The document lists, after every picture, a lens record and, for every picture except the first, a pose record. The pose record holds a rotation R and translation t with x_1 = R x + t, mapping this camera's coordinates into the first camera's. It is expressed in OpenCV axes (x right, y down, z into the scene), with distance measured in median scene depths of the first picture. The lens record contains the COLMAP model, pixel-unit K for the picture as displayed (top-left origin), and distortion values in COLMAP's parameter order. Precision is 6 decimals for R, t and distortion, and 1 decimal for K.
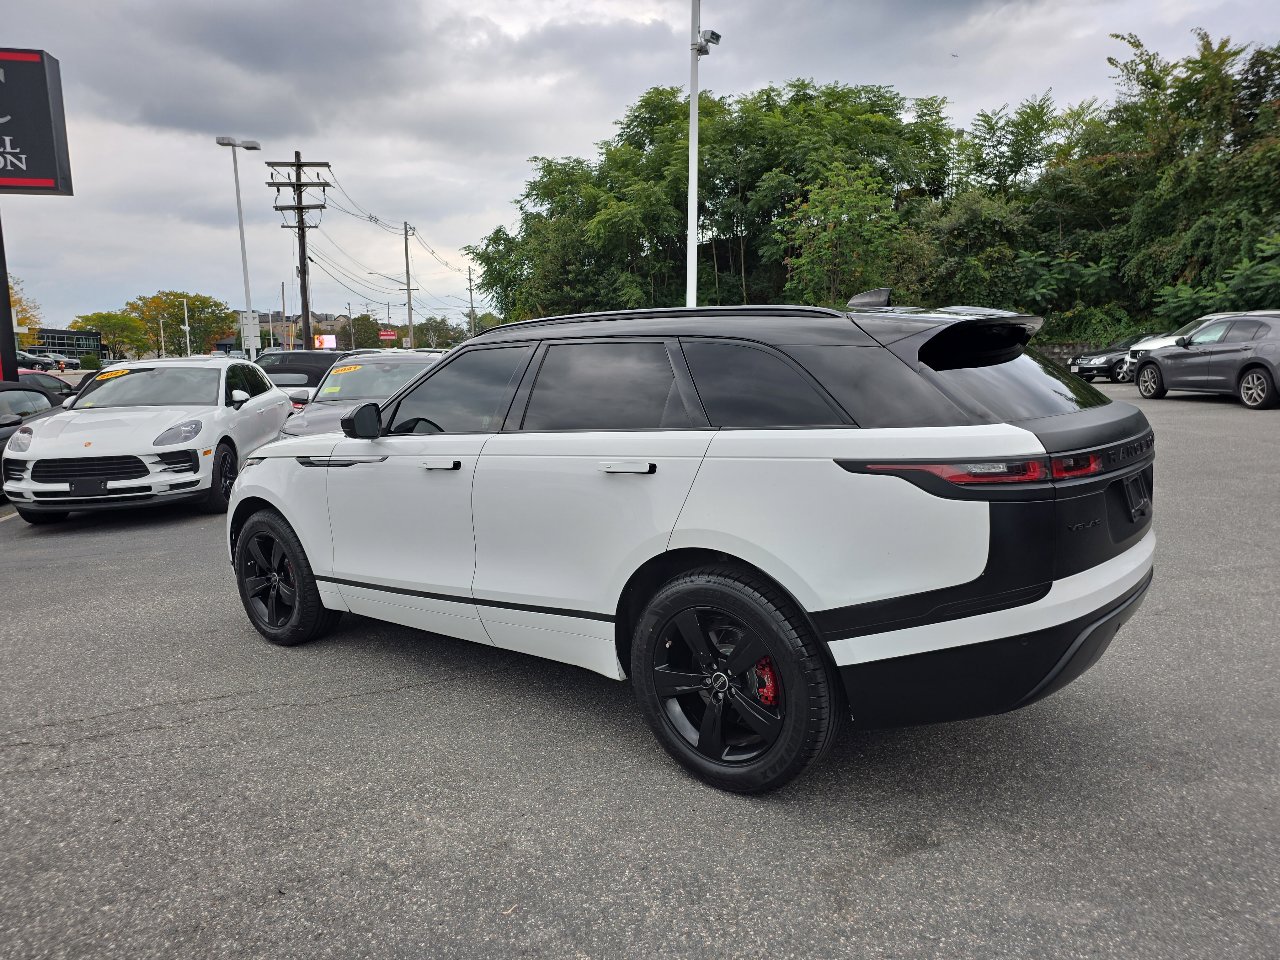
lens RADIAL K [[851.3, 0, 641.3], [0, 851.3, 494.9], [0, 0, 1]] dist [0.060339, -0.042182]
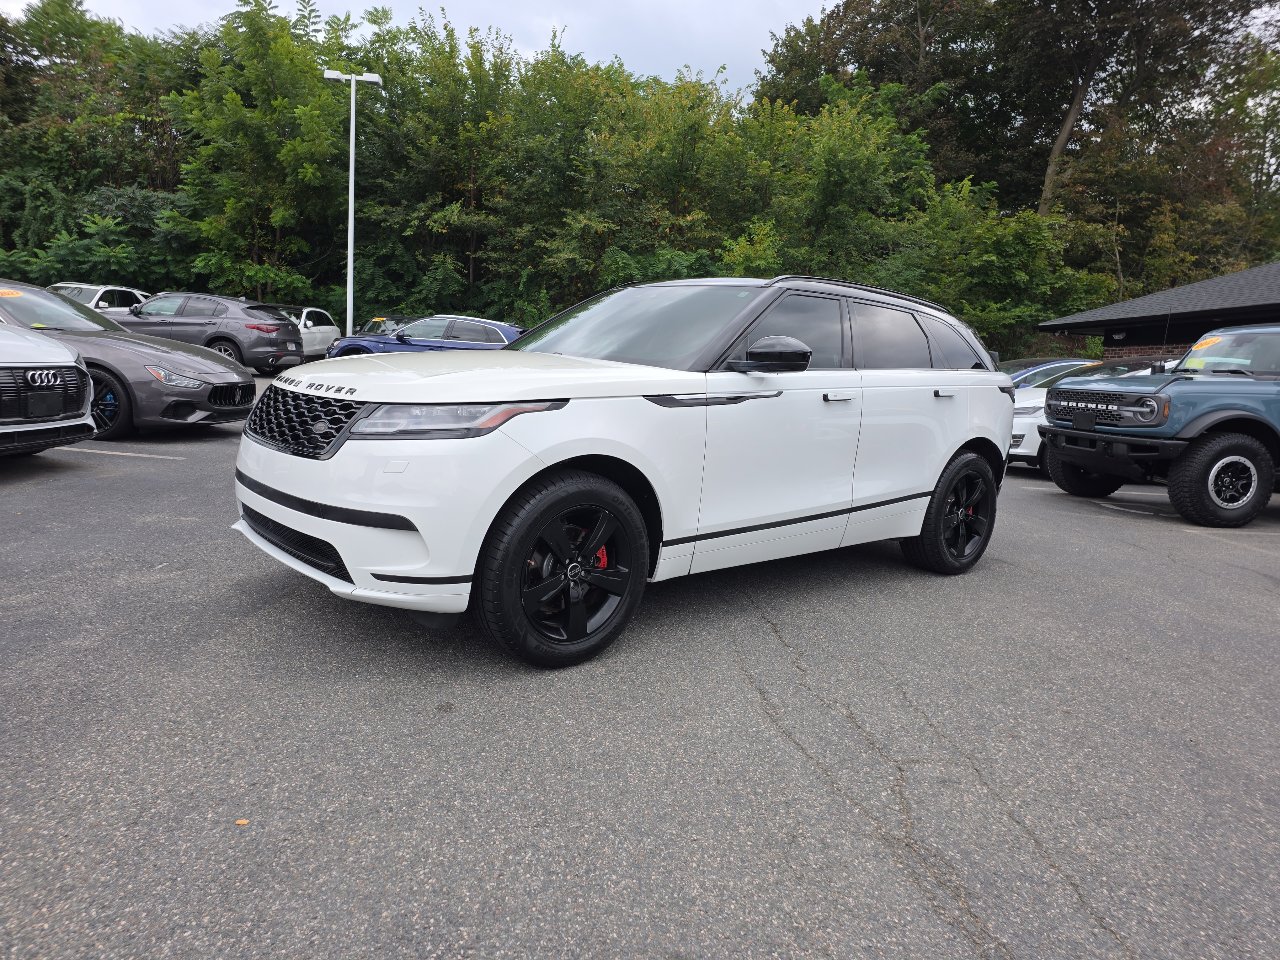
lens RADIAL K [[850.0, 0, 640.0], [0, 850.0, 480.0], [0, 0, 1]] dist [0.070298, -0.048489]
pose [[0.188392, -0.092231, 0.977754, -0.166238], [0.080587, 0.993675, 0.078206, -0.004135], [-0.978782, 0.064061, 0.194633, 0.122587]]
